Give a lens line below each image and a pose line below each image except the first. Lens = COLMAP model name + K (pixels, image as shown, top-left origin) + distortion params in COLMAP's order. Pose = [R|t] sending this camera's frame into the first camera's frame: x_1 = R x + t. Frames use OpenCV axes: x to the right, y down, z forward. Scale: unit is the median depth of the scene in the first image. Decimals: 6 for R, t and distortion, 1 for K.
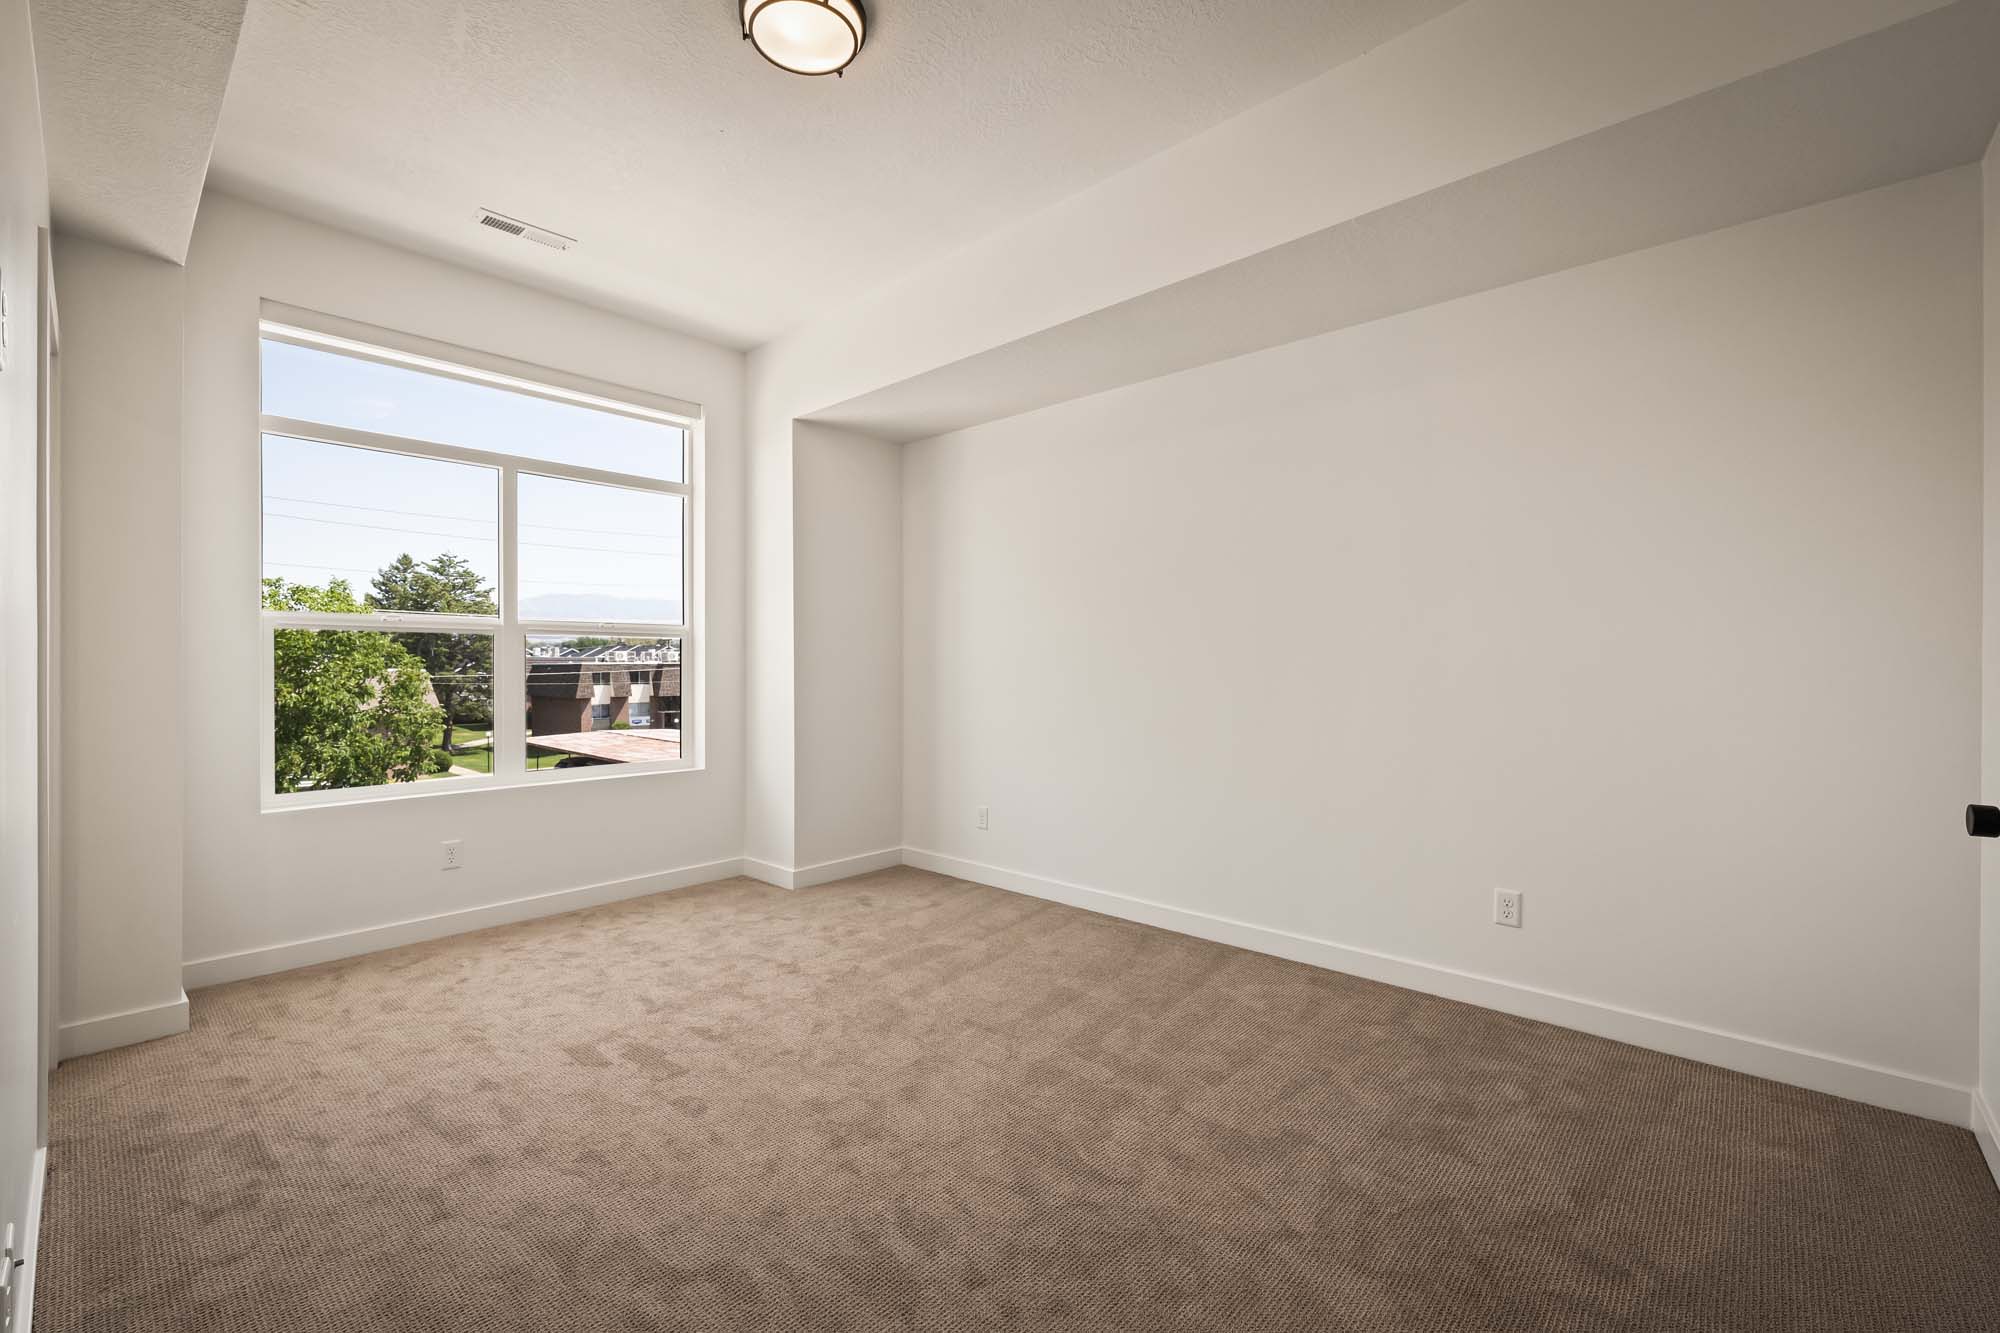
lens RADIAL K [[836.3, 0, 1004.5], [0, 836.3, 673.2], [0, 0, 1]] dist [-0.006387, 0.000874]
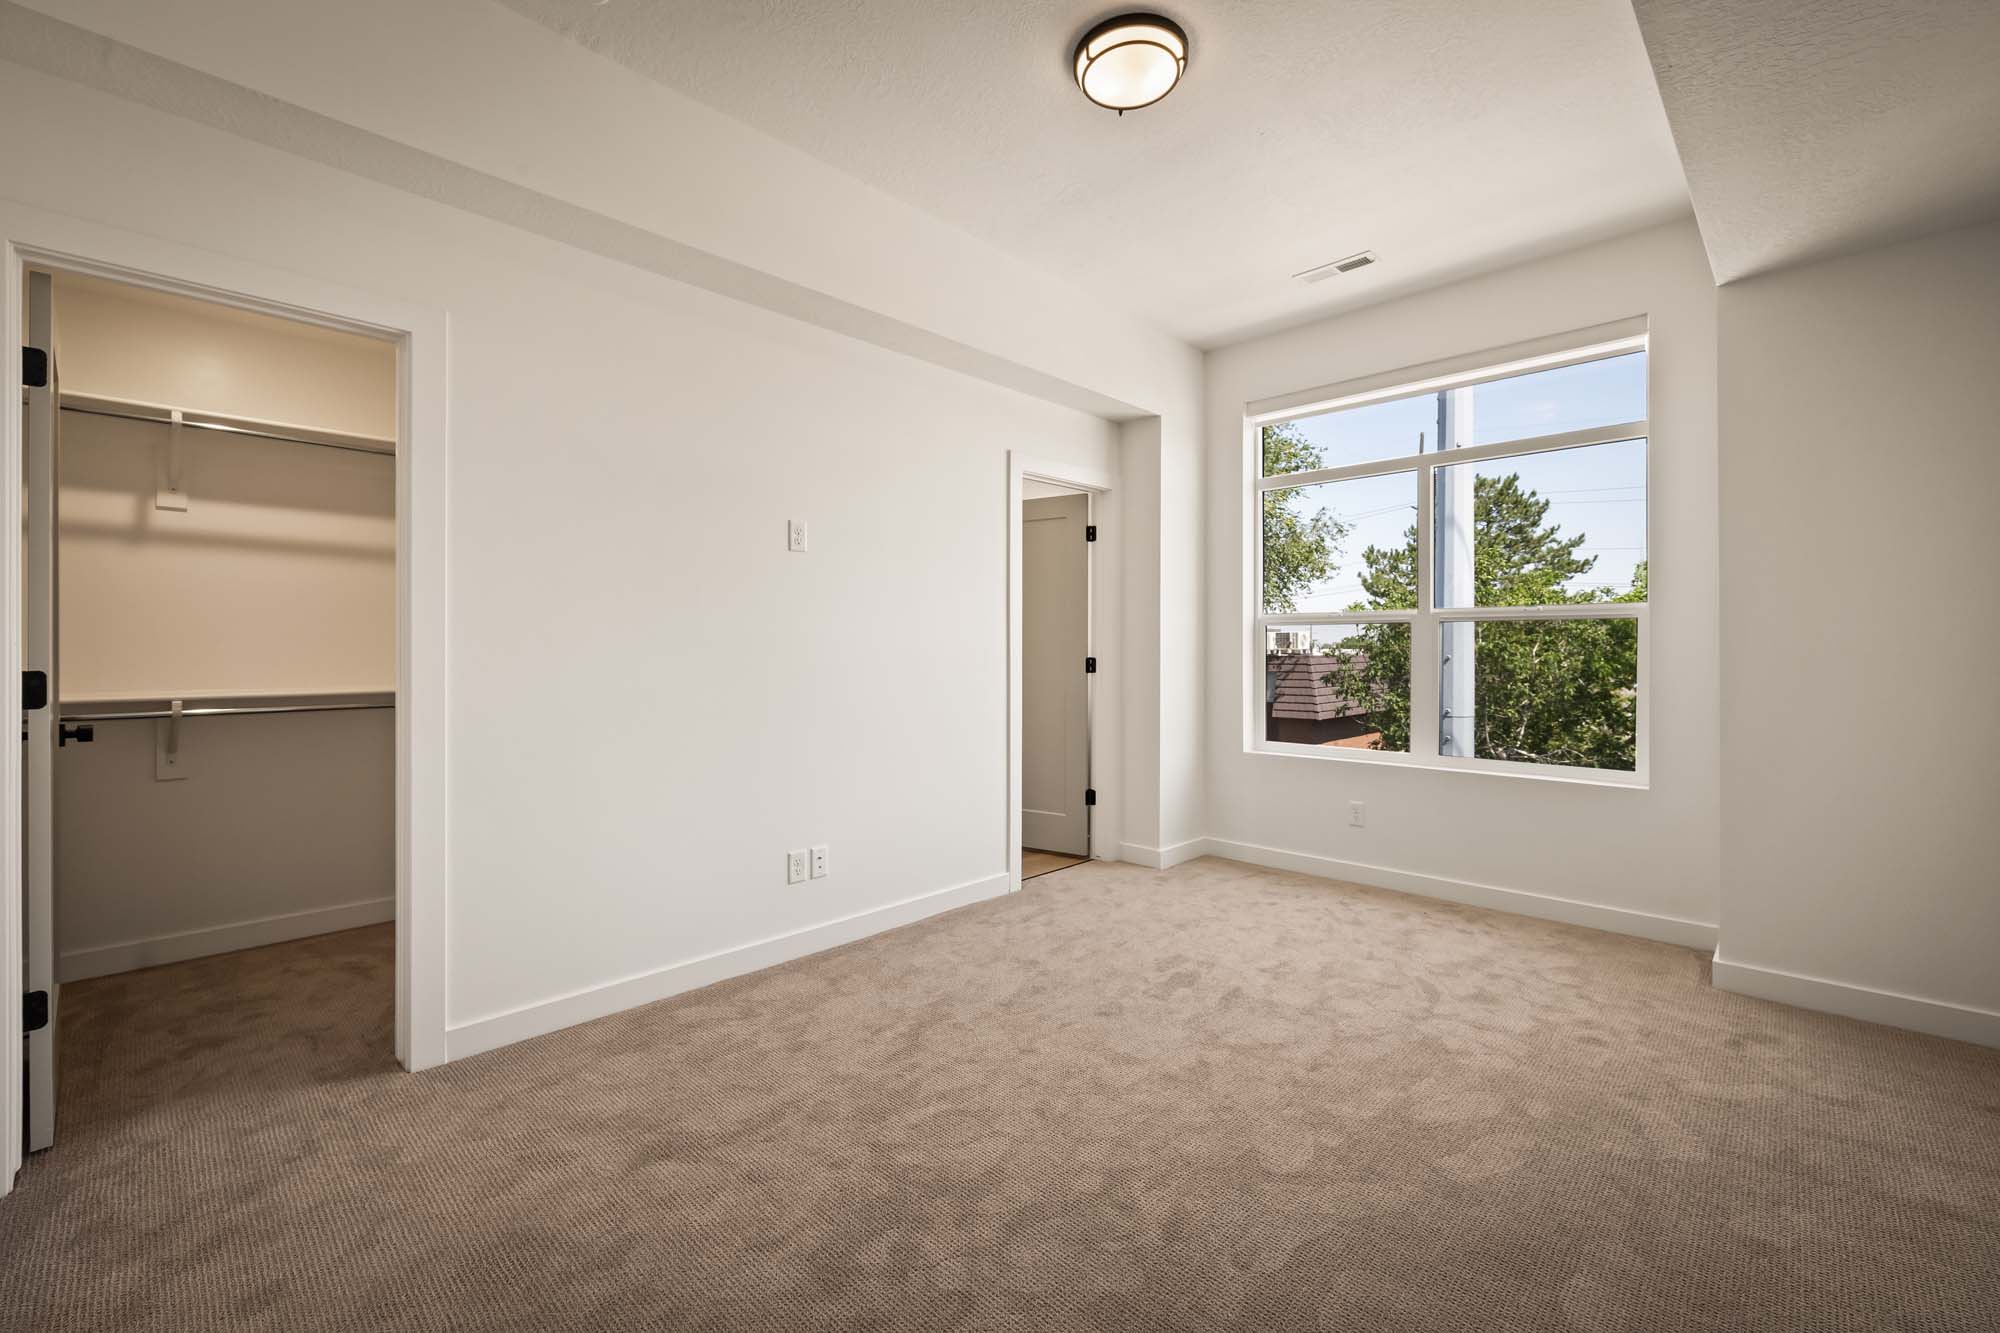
lens RADIAL K [[836.3, 0, 1000.2], [0, 836.3, 648.0], [0, 0, 1]] dist [-0.006387, 0.000874]
pose [[-0.039860, -0.005146, -0.999192, 0.551407], [-0.014856, 0.999879, -0.004556, -0.001839], [0.999095, 0.014662, -0.039932, 0.569569]]
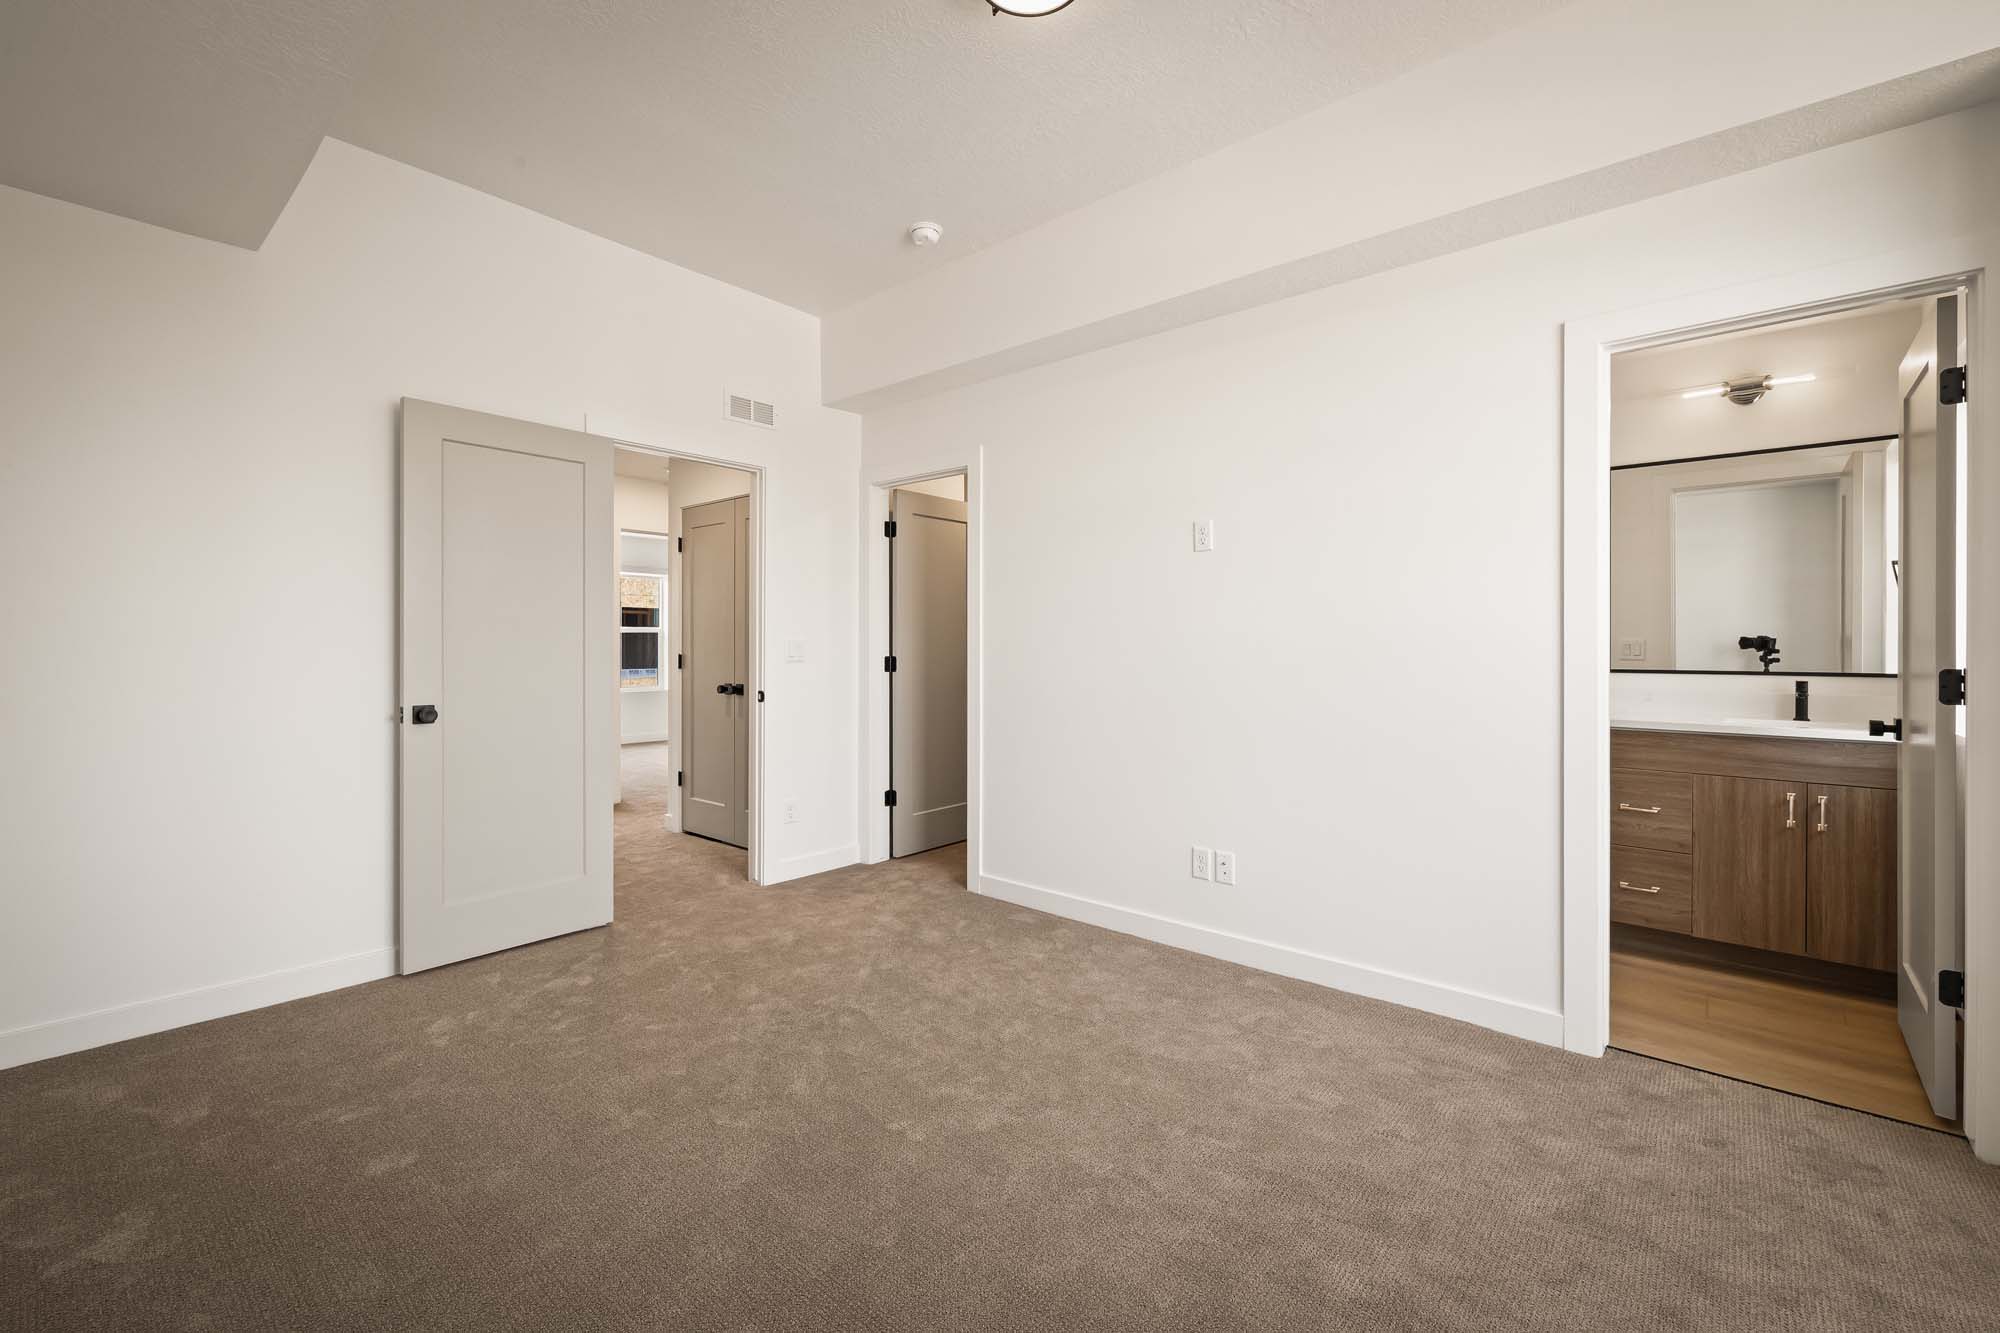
lens RADIAL K [[836.3, 0, 999.7], [0, 836.3, 651.5], [0, 0, 1]] dist [-0.006387, 0.000874]
pose [[-0.999810, -0.016107, -0.010996, -0.130404], [-0.016202, 0.999832, 0.008545, -0.001356], [0.010856, 0.008722, -0.999903, 1.243184]]
